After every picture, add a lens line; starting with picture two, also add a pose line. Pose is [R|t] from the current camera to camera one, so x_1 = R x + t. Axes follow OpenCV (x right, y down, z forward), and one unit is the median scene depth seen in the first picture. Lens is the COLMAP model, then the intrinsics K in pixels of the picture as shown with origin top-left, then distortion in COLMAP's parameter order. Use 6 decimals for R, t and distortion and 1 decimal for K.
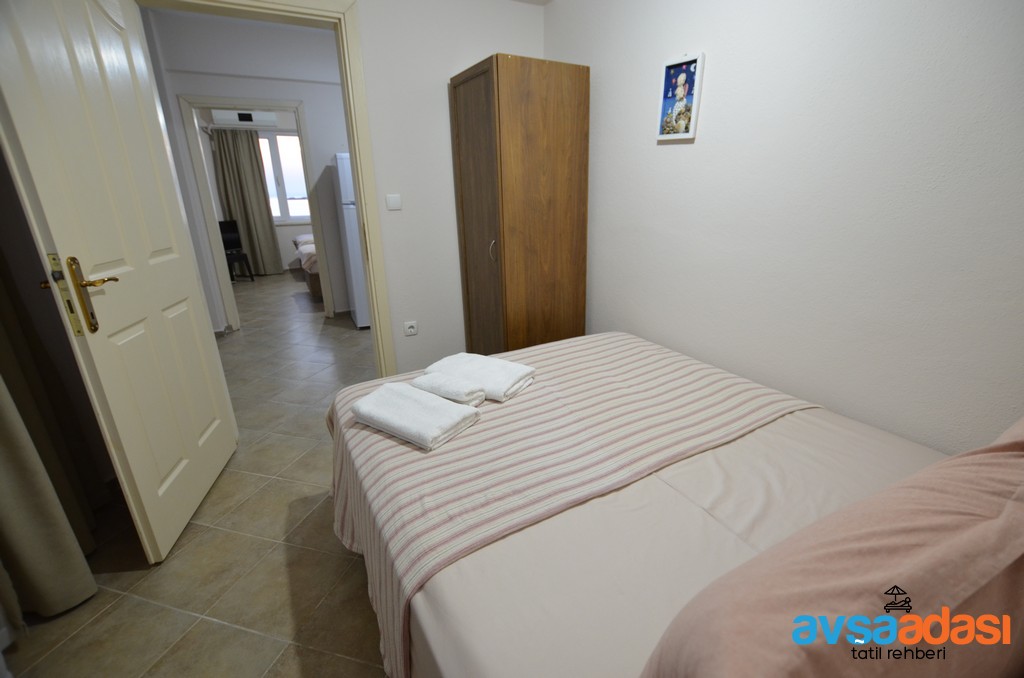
lens RADIAL K [[451.3, 0, 518.8], [0, 451.3, 337.6], [0, 0, 1]] dist [-0.029447, 0.005427]
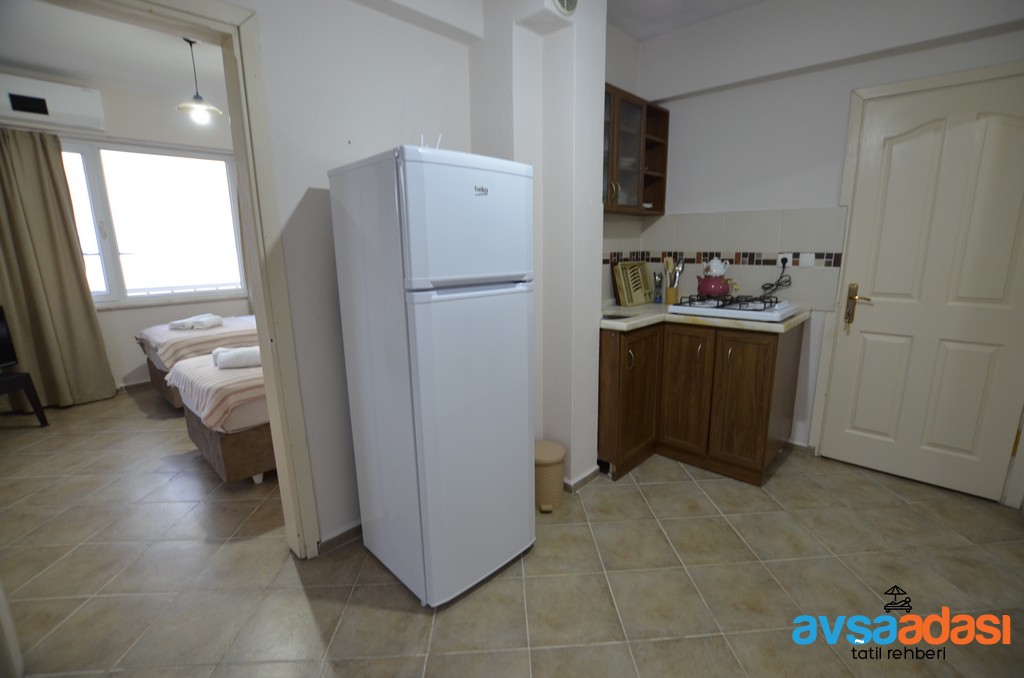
lens RADIAL K [[451.3, 0, 531.1], [0, 451.3, 339.5], [0, 0, 1]] dist [-0.029447, 0.005427]
pose [[0.945891, -0.058273, 0.319208, -0.248528], [0.093986, 0.990775, -0.097632, -0.129207], [-0.310574, 0.122350, 0.942642, 0.384799]]
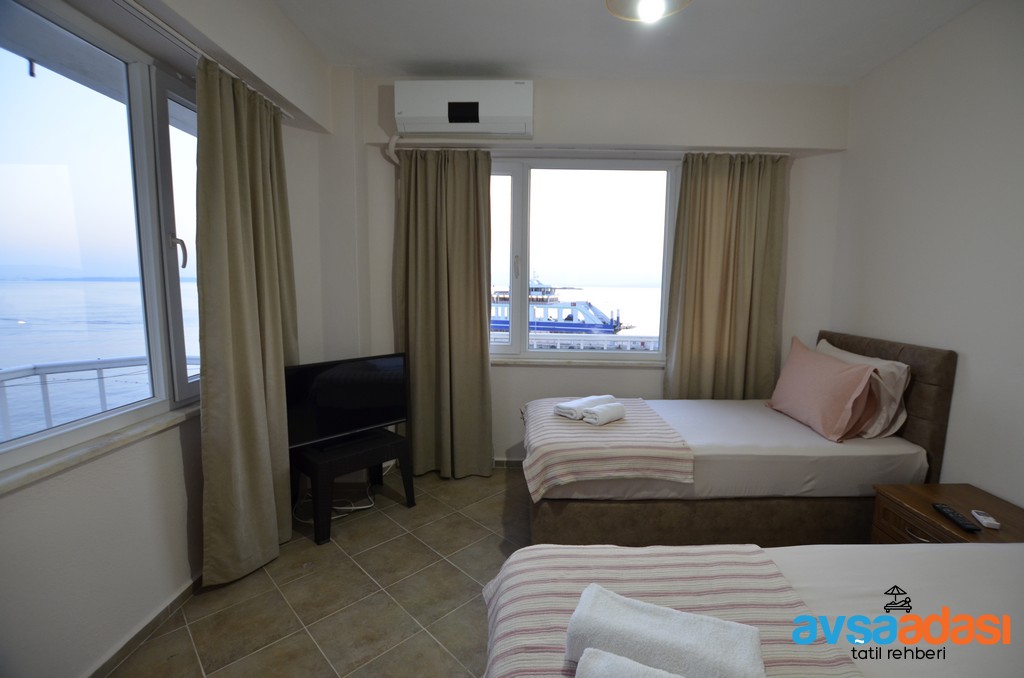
lens RADIAL K [[451.3, 0, 522.5], [0, 451.3, 341.1], [0, 0, 1]] dist [-0.029447, 0.005427]
pose [[0.867265, 0.088350, -0.489944, -0.346937], [-0.182192, 0.972183, -0.147195, -0.240066], [0.463310, 0.216921, 0.859237, 0.711126]]
